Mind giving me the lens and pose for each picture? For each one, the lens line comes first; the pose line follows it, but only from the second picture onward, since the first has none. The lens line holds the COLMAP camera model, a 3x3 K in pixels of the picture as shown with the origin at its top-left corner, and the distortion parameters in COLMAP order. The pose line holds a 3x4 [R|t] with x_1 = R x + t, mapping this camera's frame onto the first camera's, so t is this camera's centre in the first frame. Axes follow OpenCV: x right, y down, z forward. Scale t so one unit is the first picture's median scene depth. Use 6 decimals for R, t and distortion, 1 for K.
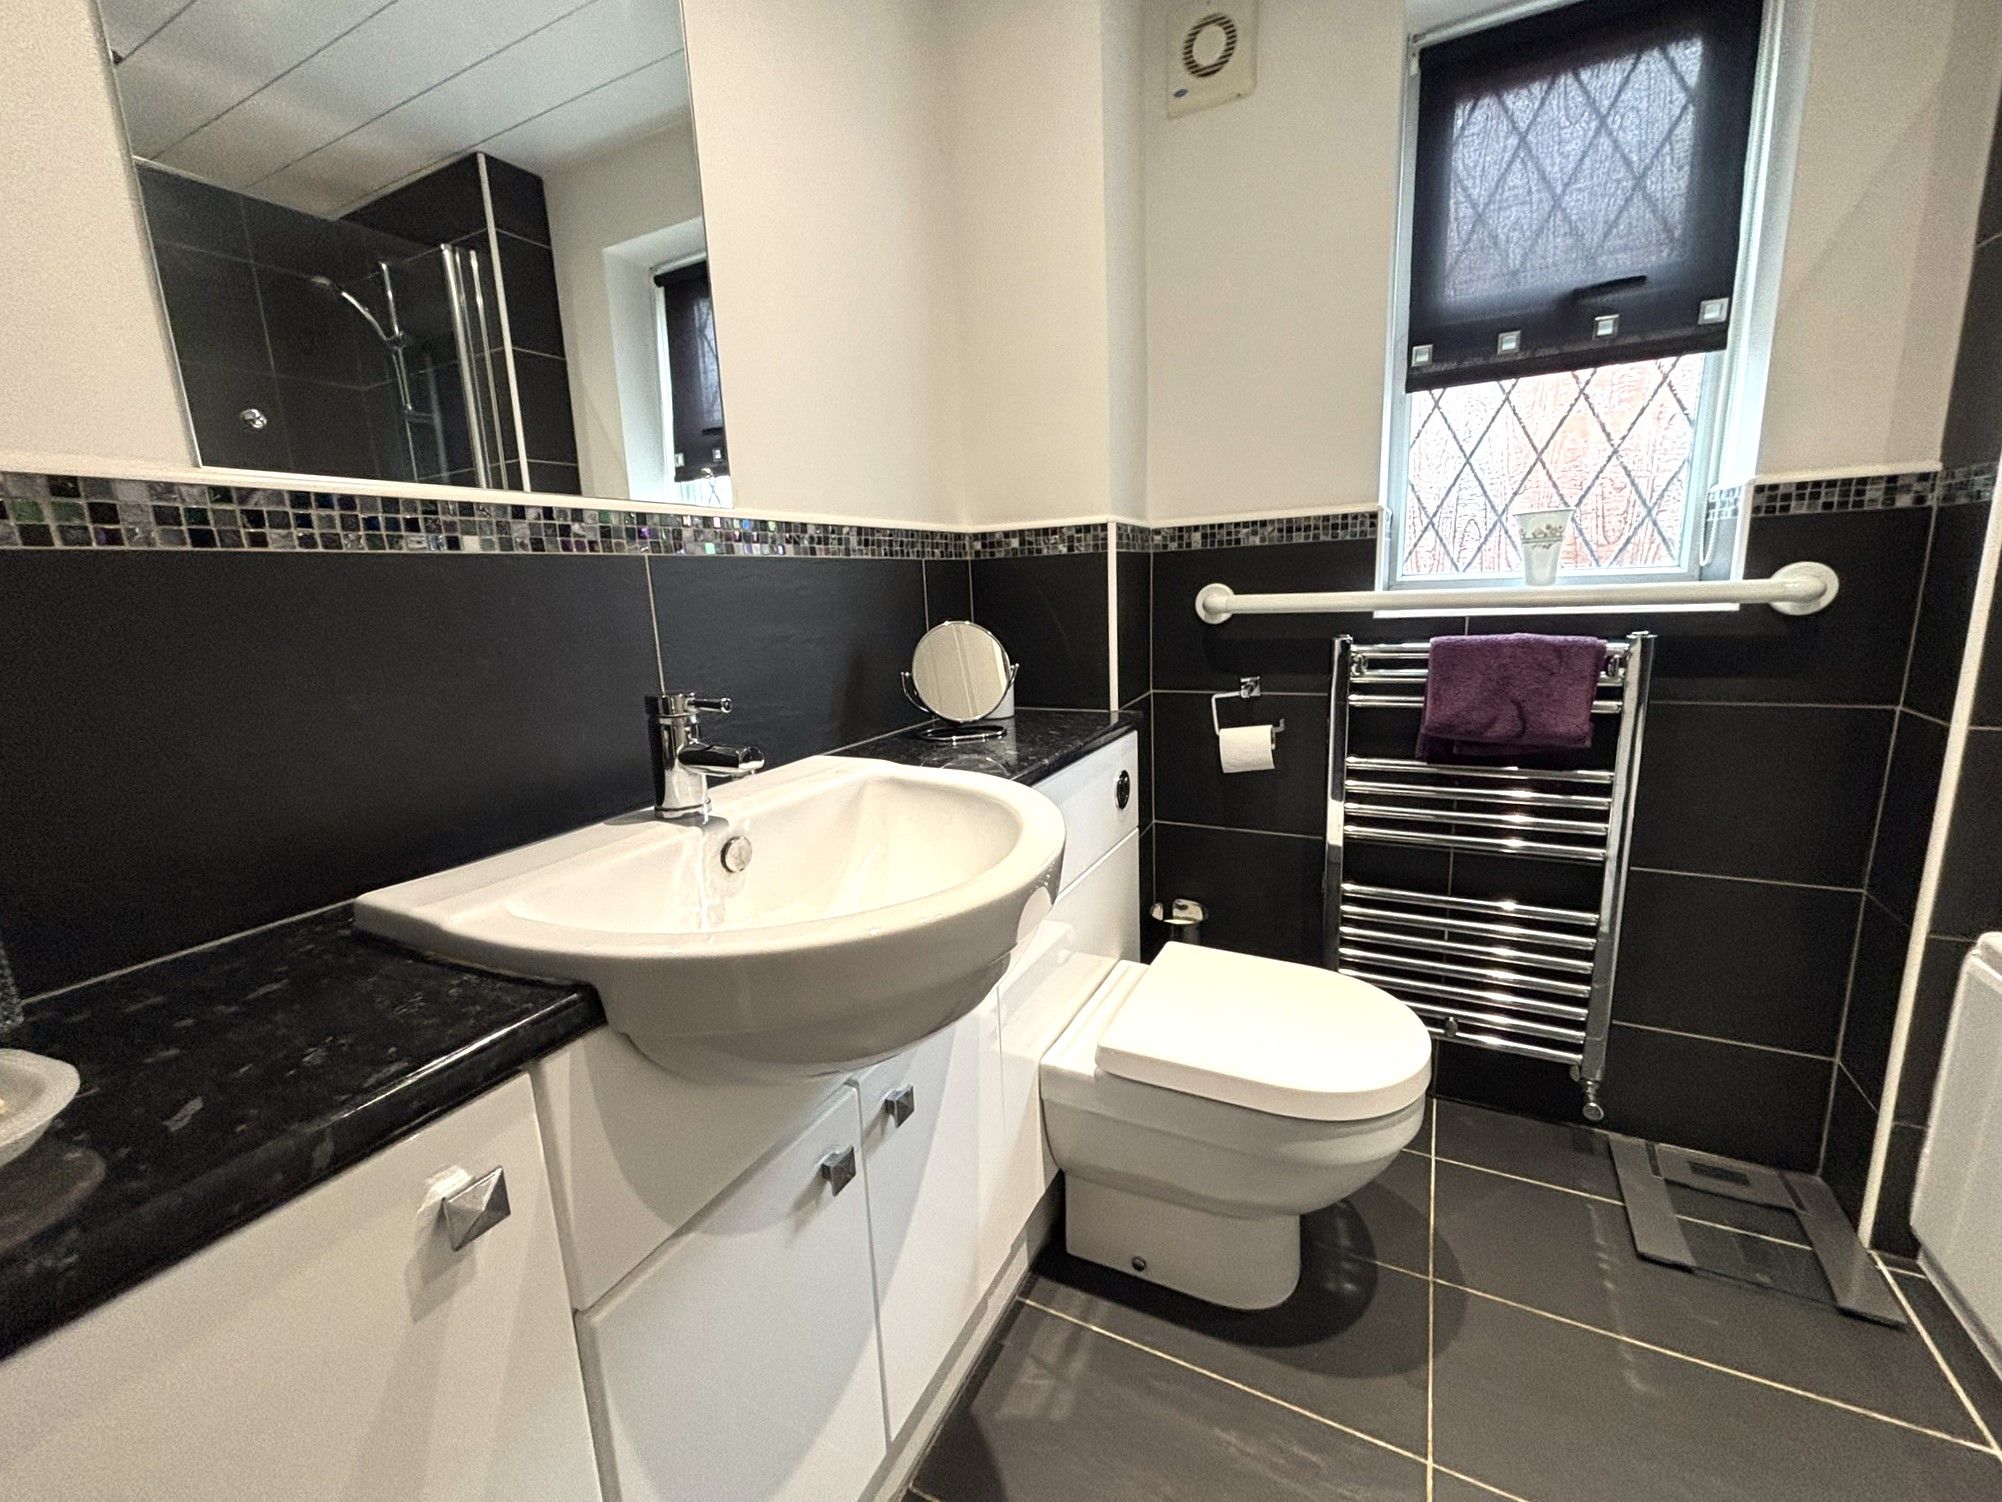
lens RADIAL K [[812.0, 0, 1004.9], [0, 812.0, 745.9], [0, 0, 1]] dist [-0.000002, 0.000499]
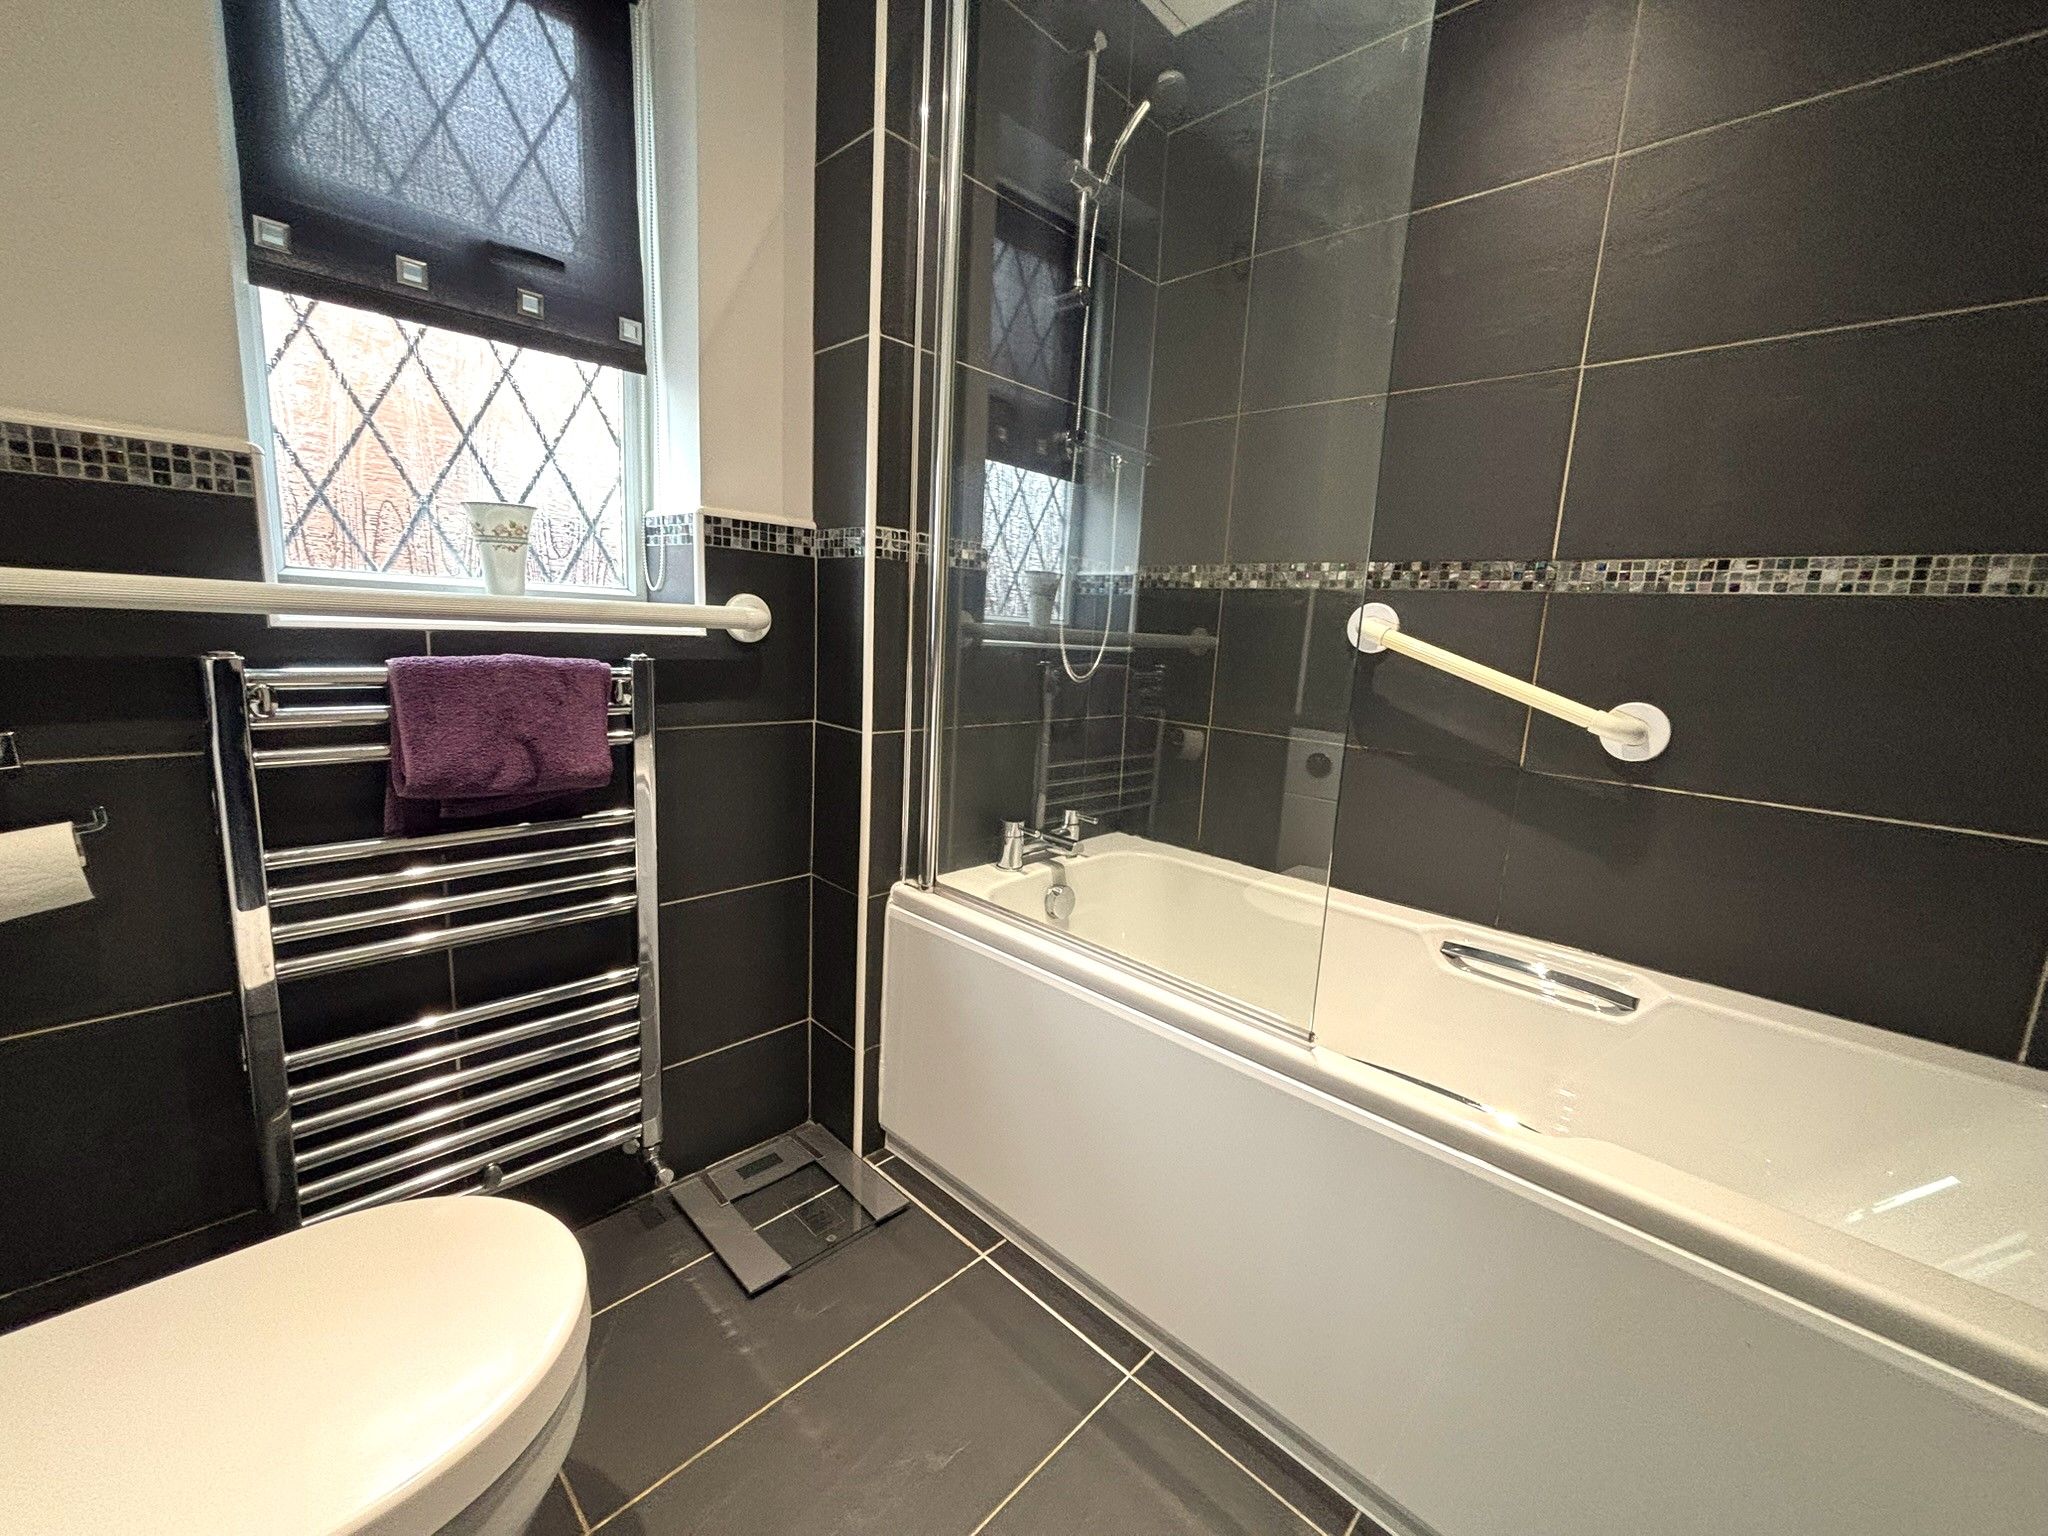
lens RADIAL K [[830.6, 0, 1030.4], [0, 830.6, 764.5], [0, 0, 1]] dist [-0.000002, 0.000499]
pose [[0.283627, -0.104552, 0.953218, -0.003160], [0.125322, 0.989555, 0.071248, -0.025962], [-0.950710, 0.099251, 0.293767, 0.288777]]
